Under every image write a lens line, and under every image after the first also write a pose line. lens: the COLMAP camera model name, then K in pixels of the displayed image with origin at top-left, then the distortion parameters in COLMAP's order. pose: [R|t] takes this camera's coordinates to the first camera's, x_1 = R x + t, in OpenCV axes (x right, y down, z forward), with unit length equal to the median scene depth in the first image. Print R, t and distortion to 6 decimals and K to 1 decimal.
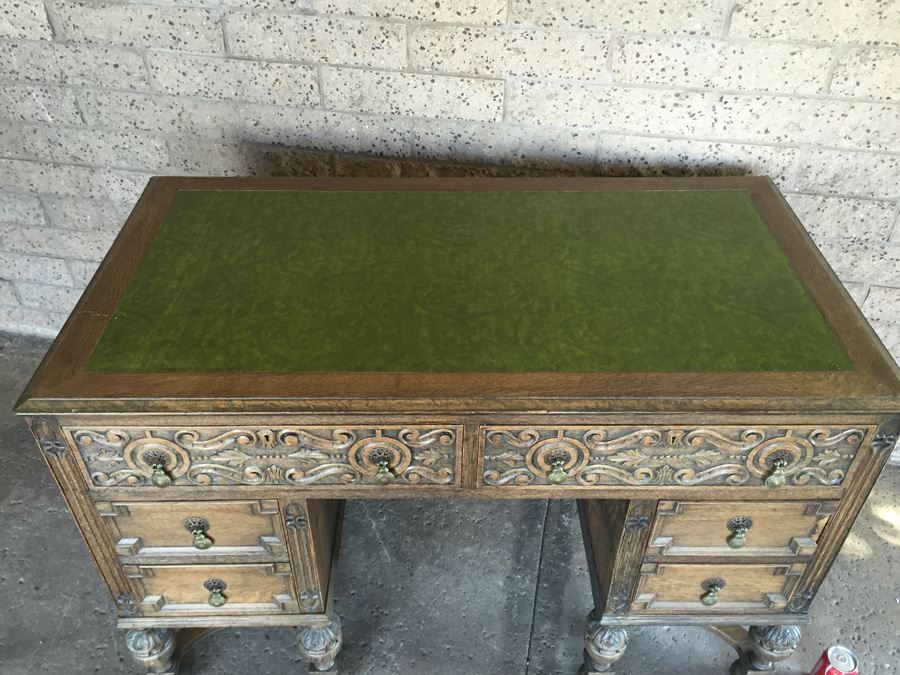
lens RADIAL K [[769.7, 0, 446.6], [0, 769.7, 336.0], [0, 0, 1]] dist [0.096248, -0.135726]
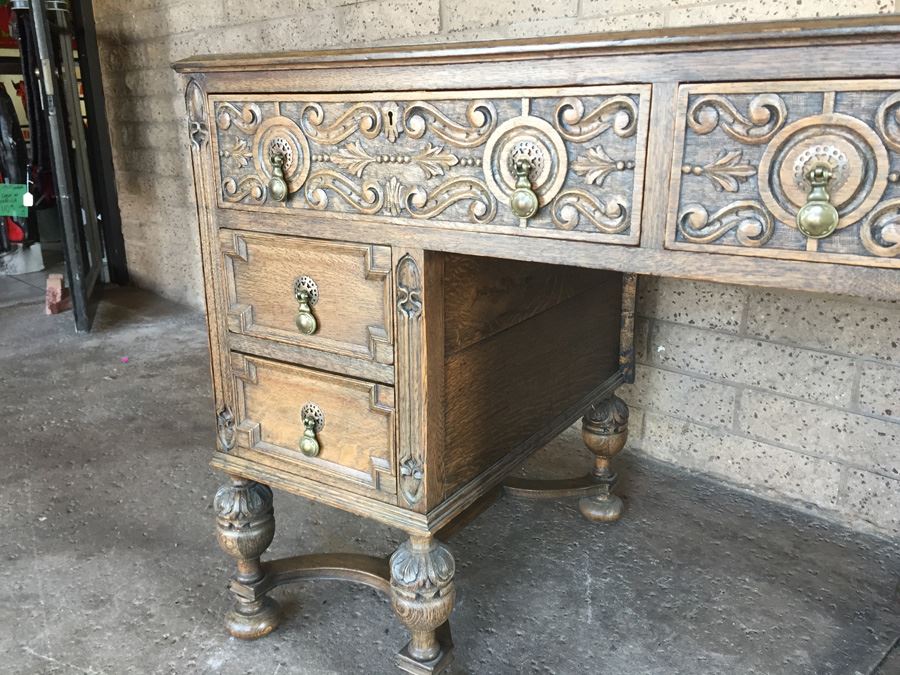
lens RADIAL K [[769.7, 0, 446.6], [0, 769.7, 336.0], [0, 0, 1]] dist [0.096248, -0.135726]
pose [[0.834570, 0.143918, -0.531772, 0.166522], [-0.343237, 0.890862, -0.297580, 0.364405], [0.430908, 0.430875, 0.792884, 0.368247]]
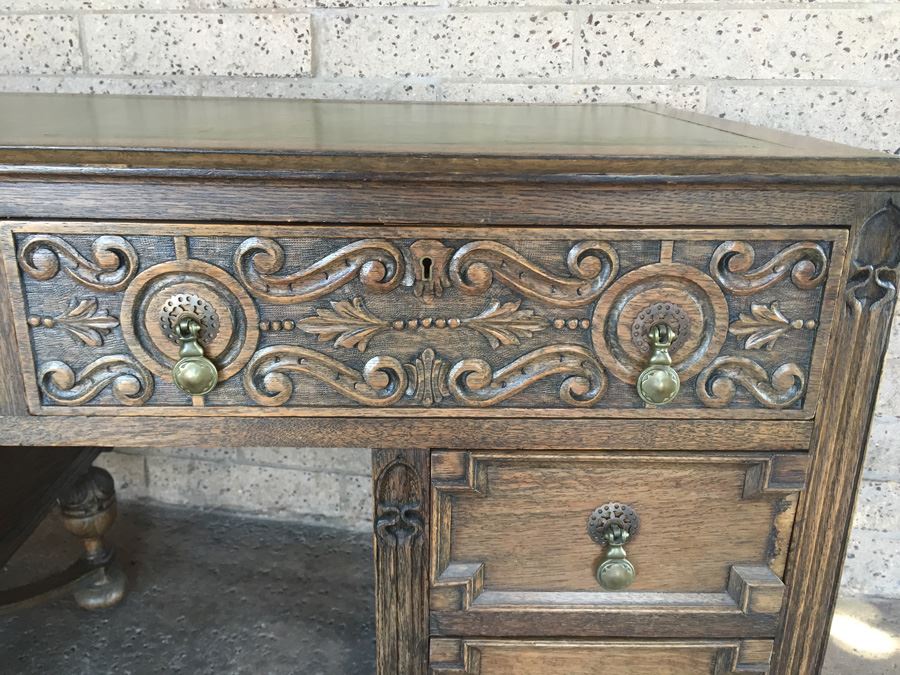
lens RADIAL K [[774.0, 0, 448.1], [0, 774.0, 334.4], [0, 0, 1]] dist [0.087658, -0.128759]
pose [[0.999922, 0.009999, 0.007528, 0.212625], [-0.006772, 0.938053, -0.346426, 0.234347], [-0.010526, 0.346348, 0.938047, 0.404494]]
